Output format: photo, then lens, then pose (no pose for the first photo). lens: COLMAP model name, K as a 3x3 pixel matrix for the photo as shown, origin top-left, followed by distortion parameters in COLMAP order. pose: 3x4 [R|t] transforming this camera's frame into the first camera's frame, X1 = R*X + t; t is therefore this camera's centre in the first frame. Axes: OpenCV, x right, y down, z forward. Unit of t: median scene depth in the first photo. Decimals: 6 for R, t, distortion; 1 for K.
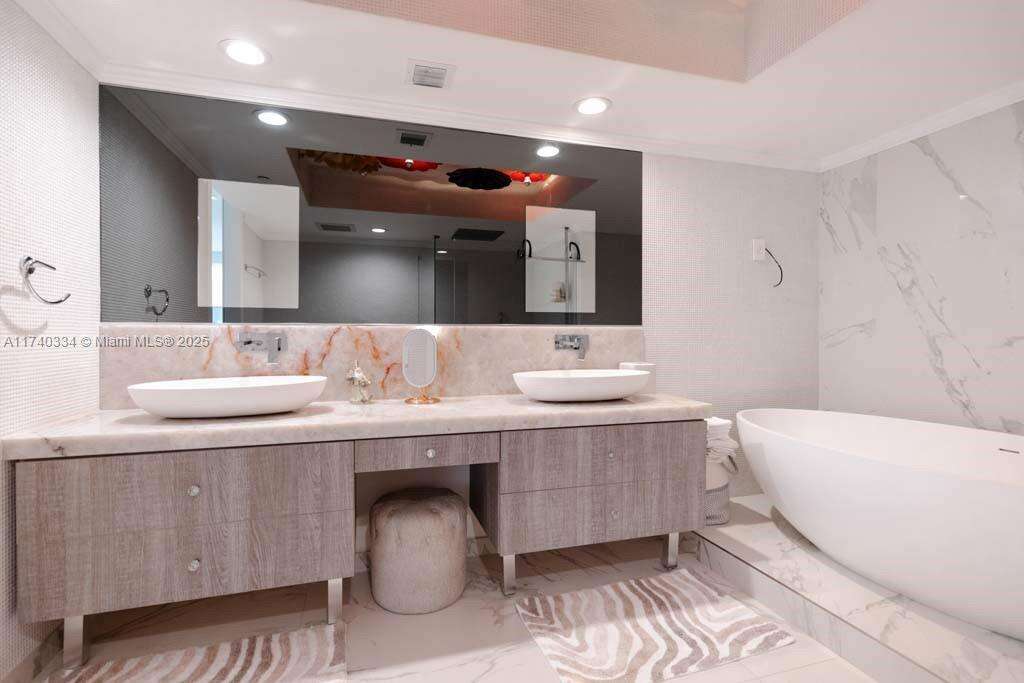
lens RADIAL K [[468.5, 0, 503.4], [0, 468.5, 338.8], [0, 0, 1]] dist [0.006493, -0.001077]
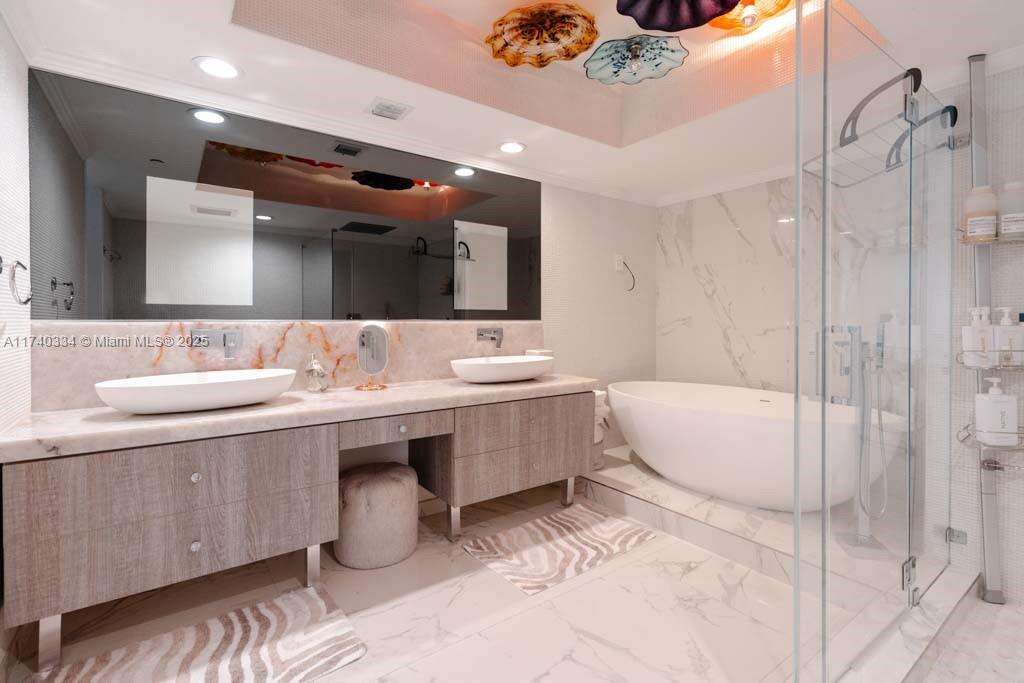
lens RADIAL K [[468.5, 0, 520.1], [0, 468.5, 326.3], [0, 0, 1]] dist [0.006493, -0.001077]
pose [[0.940360, -0.005216, 0.340141, -0.237337], [0.004757, 0.999986, 0.002181, -0.018616], [-0.340147, -0.000433, 0.940372, -0.205537]]
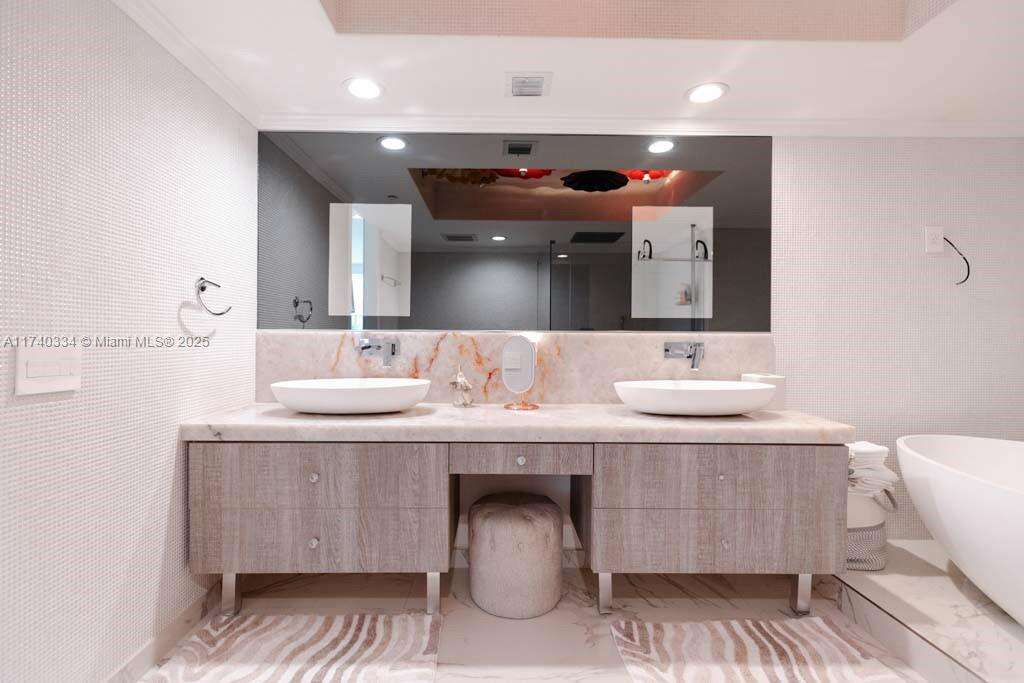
lens RADIAL K [[468.5, 0, 505.6], [0, 468.5, 338.6], [0, 0, 1]] dist [0.006493, -0.001077]
pose [[0.963024, 0.006745, -0.269332, 0.069403], [-0.008664, 0.999945, -0.005937, -0.008786], [0.269277, 0.008051, 0.963029, 0.018033]]
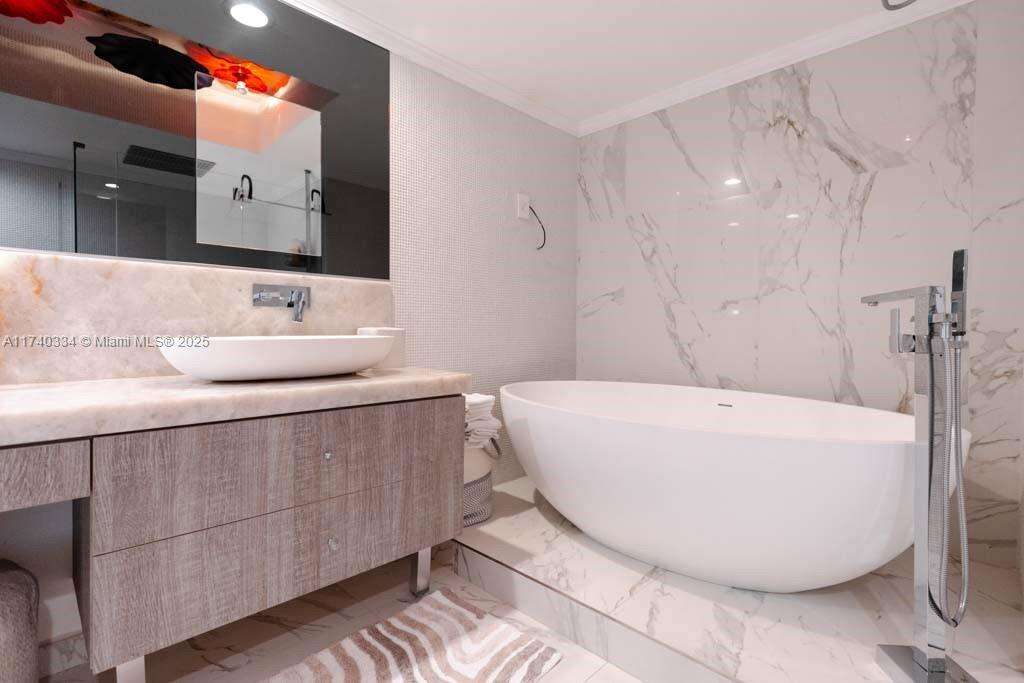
lens RADIAL K [[486.0, 0, 528.4], [0, 486.0, 334.2], [0, 0, 1]] dist [0.008826, -0.002630]
pose [[0.871236, -0.001628, 0.490862, 0.135416], [-0.002559, 0.999966, 0.007859, 0.068953], [-0.490858, -0.008103, 0.871202, 0.257077]]
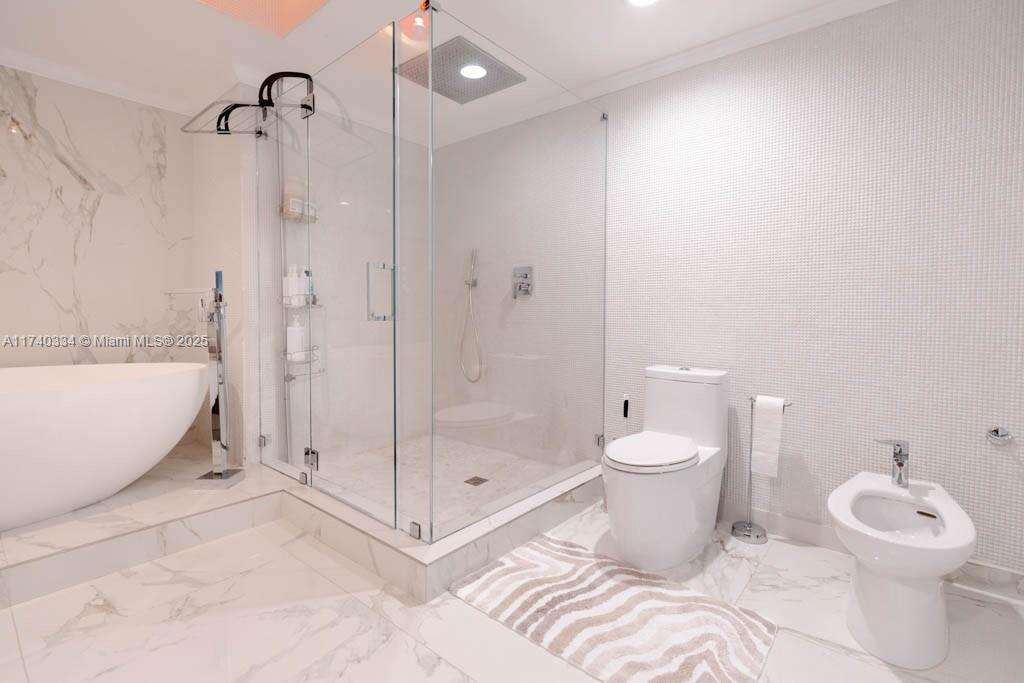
lens RADIAL K [[468.5, 0, 515.2], [0, 468.5, 328.4], [0, 0, 1]] dist [0.006493, -0.001077]
pose [[-0.544107, -0.041184, 0.838004, -0.488691], [-0.004087, 0.998913, 0.046439, 0.056175], [-0.839006, 0.021843, -0.543684, 0.525930]]
